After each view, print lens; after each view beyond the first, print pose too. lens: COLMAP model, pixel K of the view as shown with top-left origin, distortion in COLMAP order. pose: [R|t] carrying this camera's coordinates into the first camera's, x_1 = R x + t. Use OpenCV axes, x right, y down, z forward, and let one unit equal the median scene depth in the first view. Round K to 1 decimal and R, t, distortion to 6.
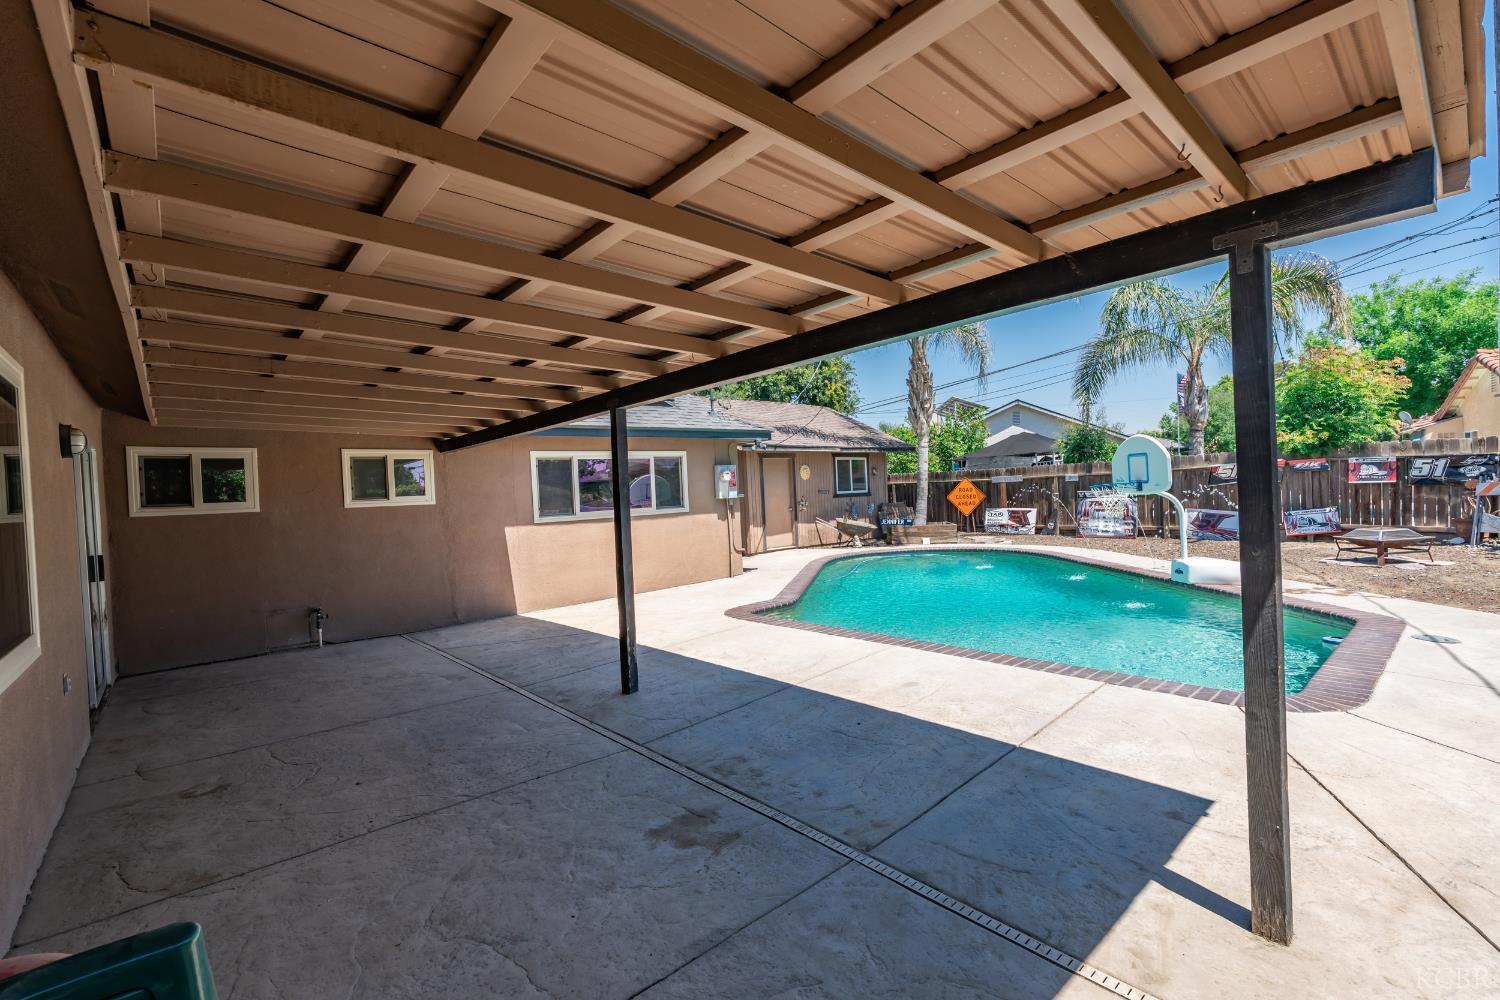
lens RADIAL K [[653.2, 0, 752.8], [0, 653.2, 501.7], [0, 0, 1]] dist [-0.003731, 0.000456]
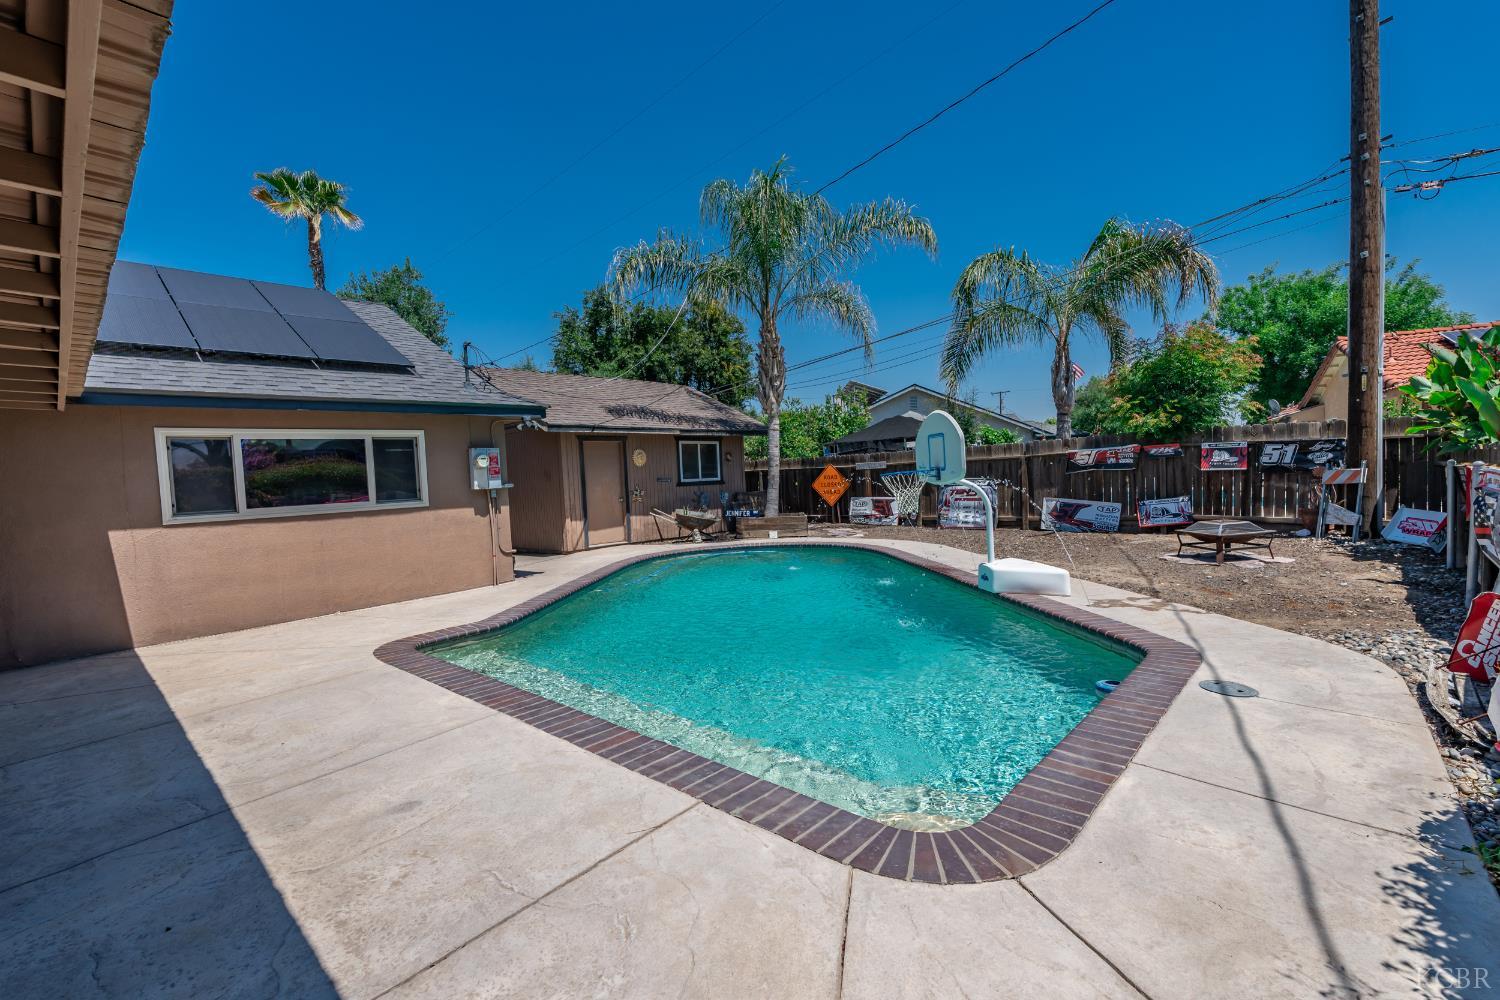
lens RADIAL K [[653.2, 0, 754.8], [0, 653.2, 504.4], [0, 0, 1]] dist [-0.003731, 0.000456]
pose [[0.994717, -0.005108, 0.102526, 0.203262], [0.002556, 0.999684, 0.025007, -0.005209], [-0.102622, -0.024613, 0.994416, 0.152522]]
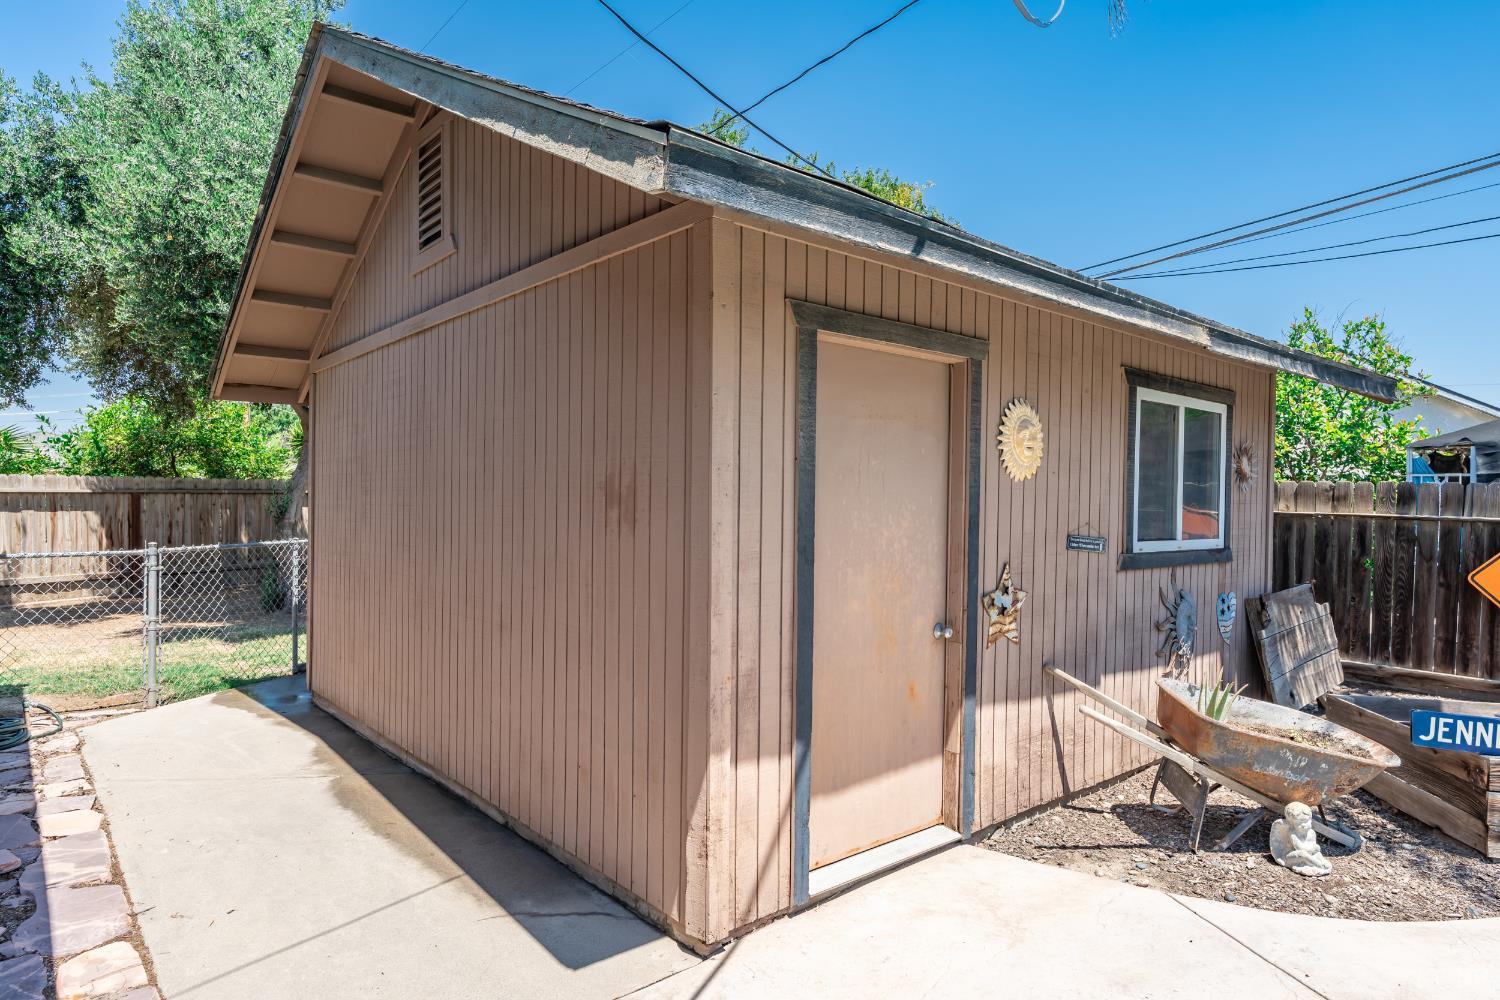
lens RADIAL K [[881.5, 0, 751.2], [0, 881.5, 505.4], [0, 0, 1]] dist [-0.003124, -0.000980]
pose [[0.998019, 0.060244, -0.018157, 0.007093], [-0.060311, 0.998175, -0.003168, -0.028853], [0.017933, 0.004257, 0.999830, 1.039973]]
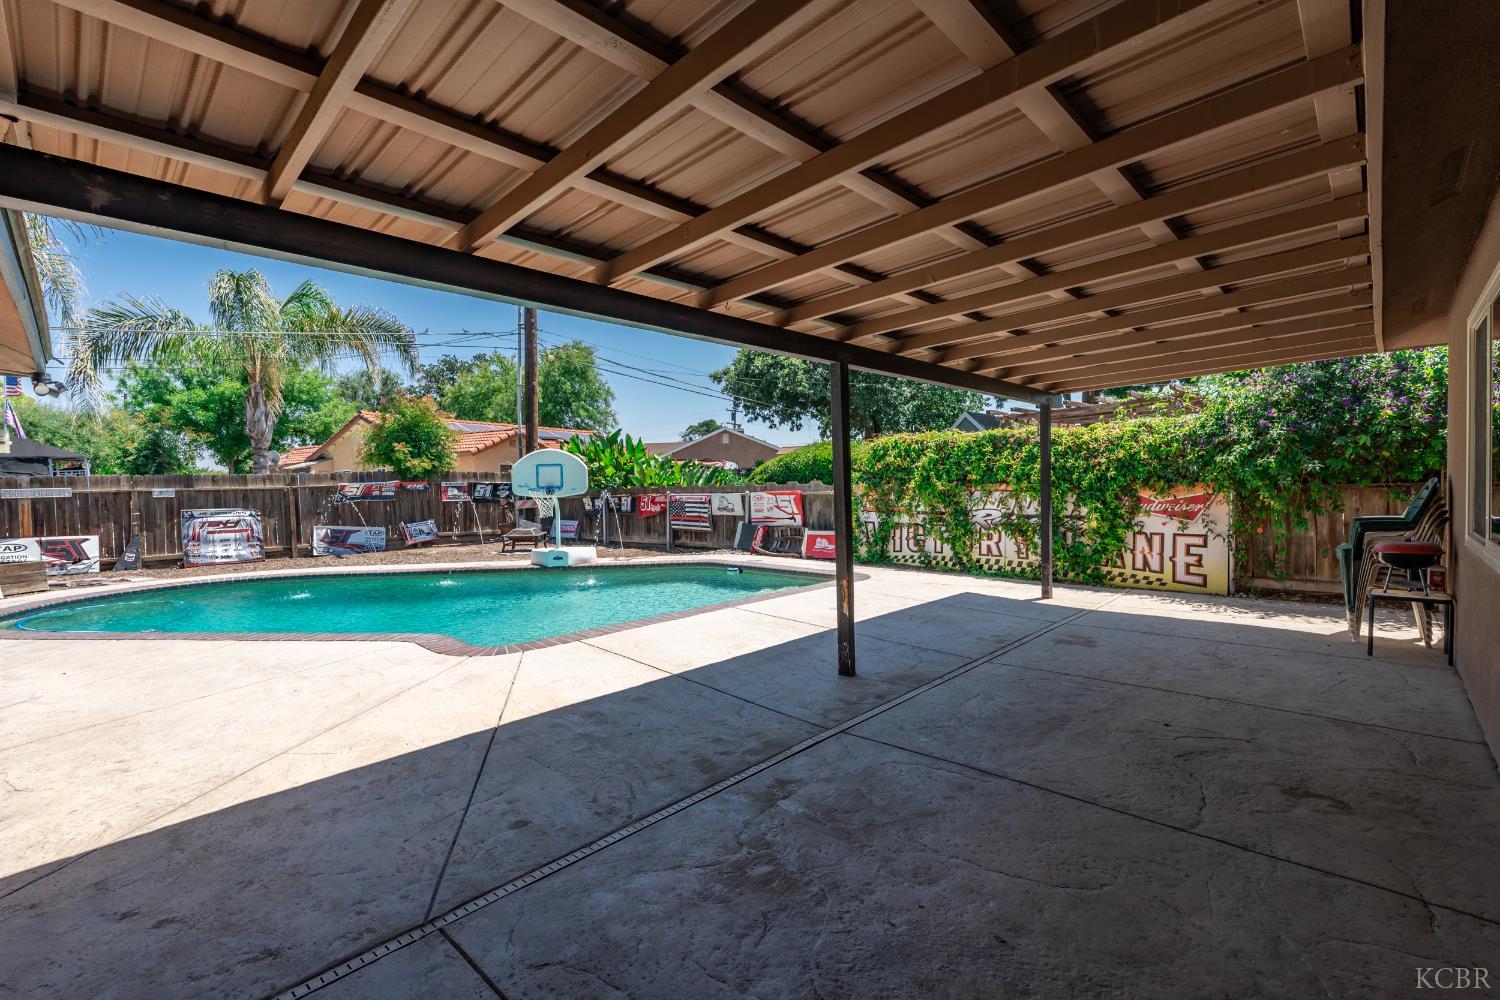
lens RADIAL K [[653.2, 0, 744.9], [0, 653.2, 498.2], [0, 0, 1]] dist [-0.003731, 0.000456]
pose [[-0.067049, 0.028105, 0.997354, -0.479321], [0.043162, 0.998749, -0.025243, 0.027267], [-0.996816, 0.041356, -0.068178, 0.522219]]
